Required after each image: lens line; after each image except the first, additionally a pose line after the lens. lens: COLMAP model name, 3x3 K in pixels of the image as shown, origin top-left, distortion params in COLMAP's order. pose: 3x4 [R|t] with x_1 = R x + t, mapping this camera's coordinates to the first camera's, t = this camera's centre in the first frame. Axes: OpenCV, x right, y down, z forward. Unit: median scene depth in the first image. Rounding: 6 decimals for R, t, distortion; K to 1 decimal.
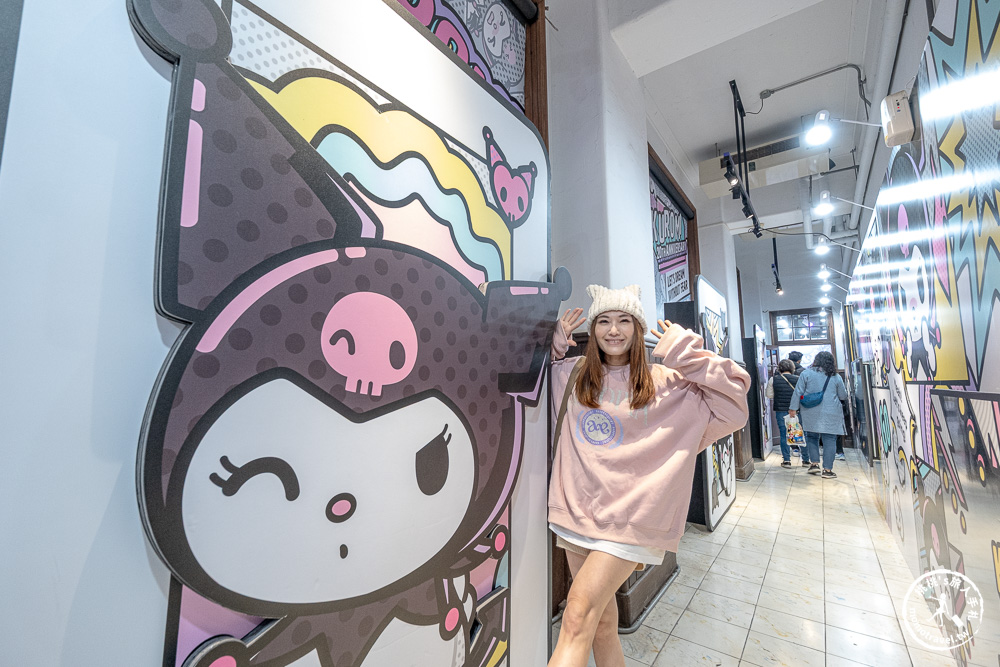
lens RADIAL K [[428.1, 0, 496.4], [0, 428.1, 330.8], [0, 0, 1]] dist [0.016632, 0.000072]
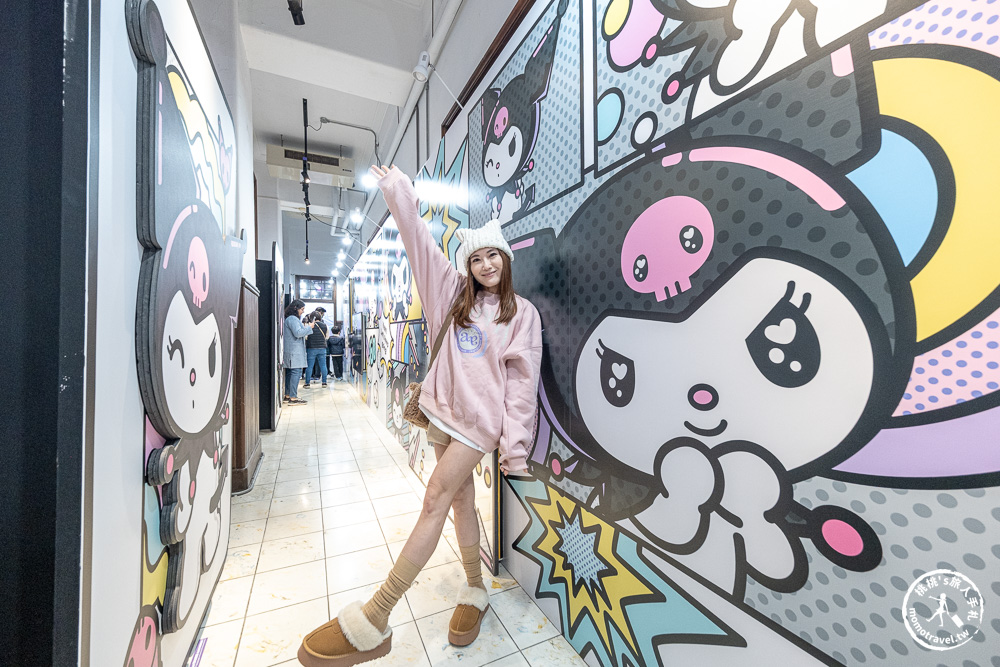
lens RADIAL K [[381.2, 0, 500.0], [0, 381.2, 333.5], [0, 0, 1]] dist [0.000892, 0.000023]
pose [[0.440780, -0.004664, 0.897603, -0.263734], [-0.098646, 0.993678, 0.053604, 0.016680], [-0.892178, -0.112173, 0.437533, -0.136178]]
